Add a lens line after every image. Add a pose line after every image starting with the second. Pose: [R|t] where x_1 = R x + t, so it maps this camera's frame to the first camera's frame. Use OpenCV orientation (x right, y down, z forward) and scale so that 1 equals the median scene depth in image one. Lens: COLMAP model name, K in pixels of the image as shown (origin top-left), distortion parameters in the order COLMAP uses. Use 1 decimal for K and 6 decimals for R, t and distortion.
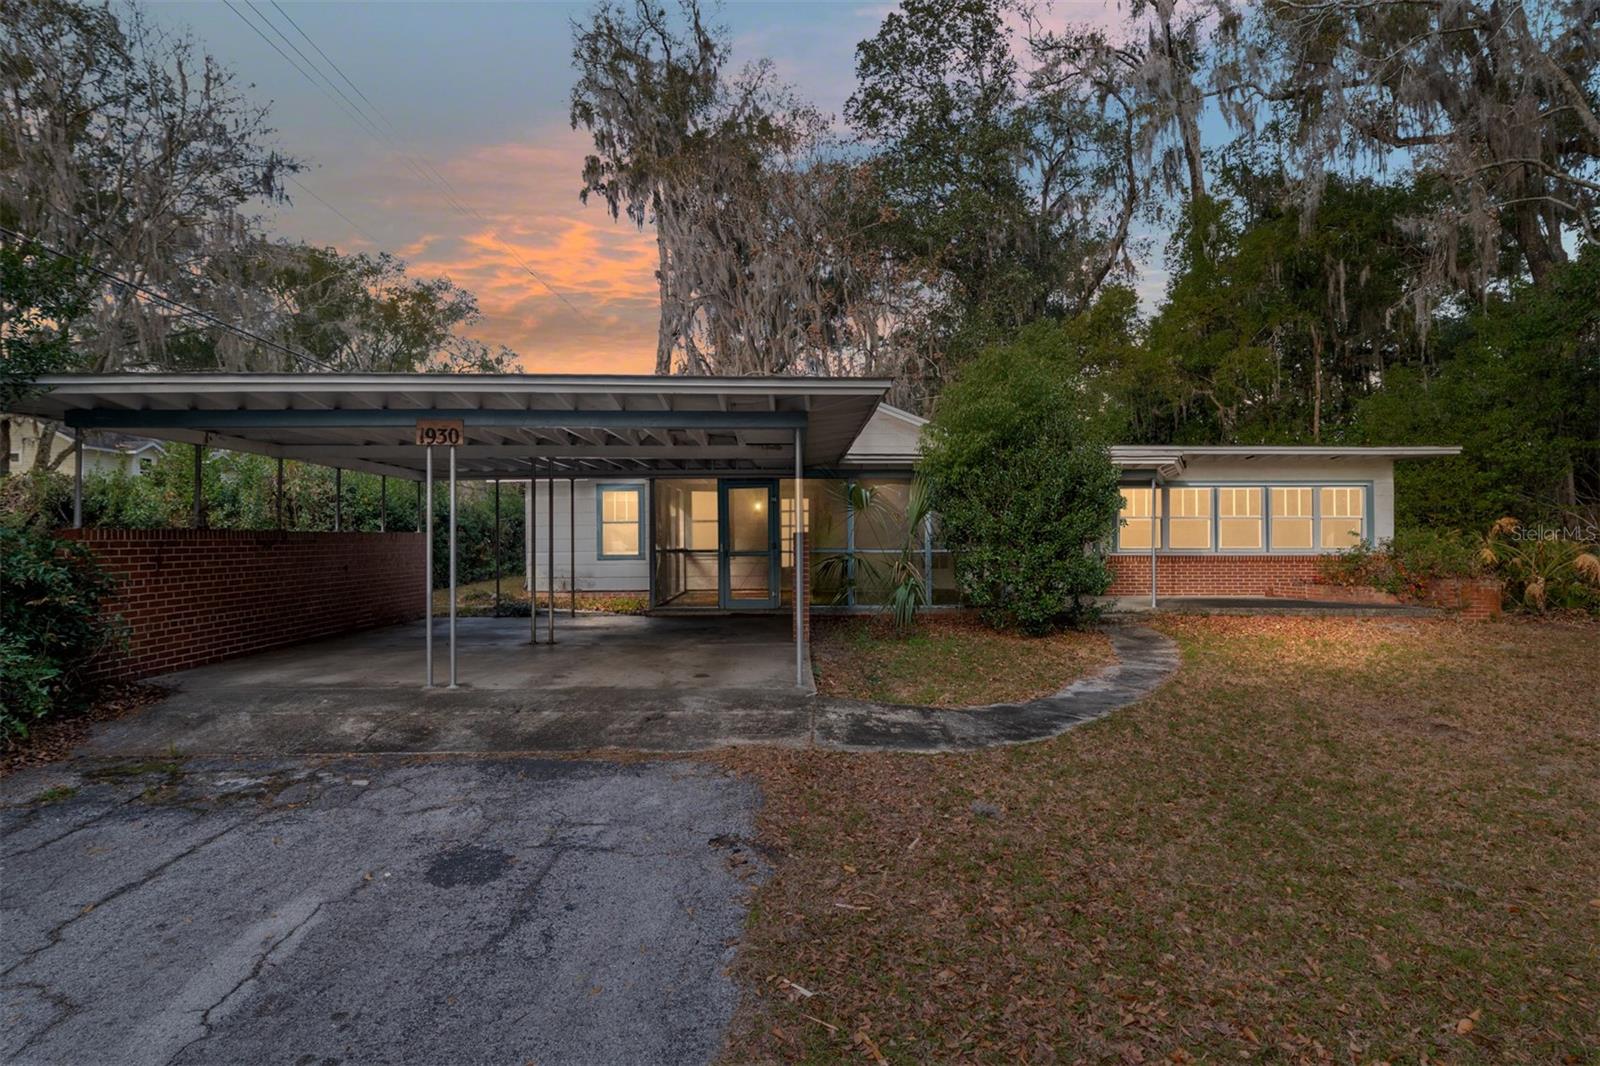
lens RADIAL K [[841.1, 0, 800.0], [0, 841.1, 533.0], [0, 0, 1]] dist [0.000598, 0.000111]
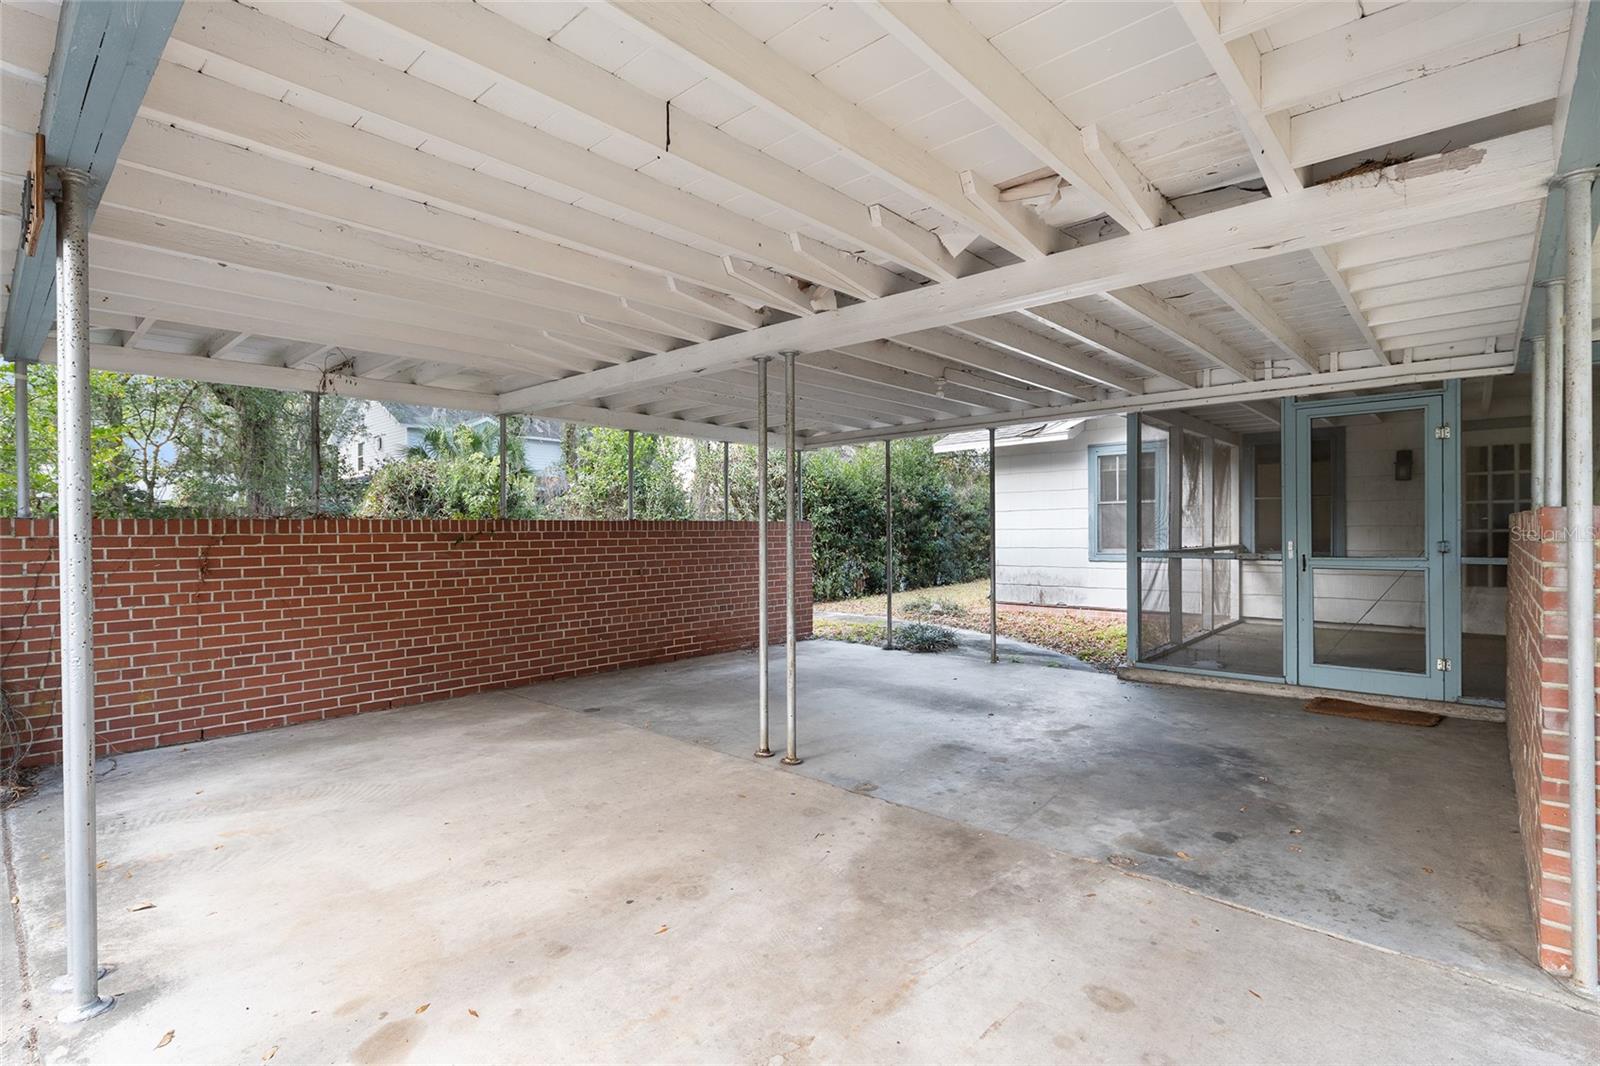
lens RADIAL K [[753.6, 0, 800.0], [0, 753.6, 533.0], [0, 0, 1]] dist [-0.000033, -0.000009]
pose [[0.733101, -0.001384, -0.680118, -0.011892], [0.010584, 0.999900, 0.009374, 0.004102], [0.680037, -0.014070, 0.733043, 0.566931]]
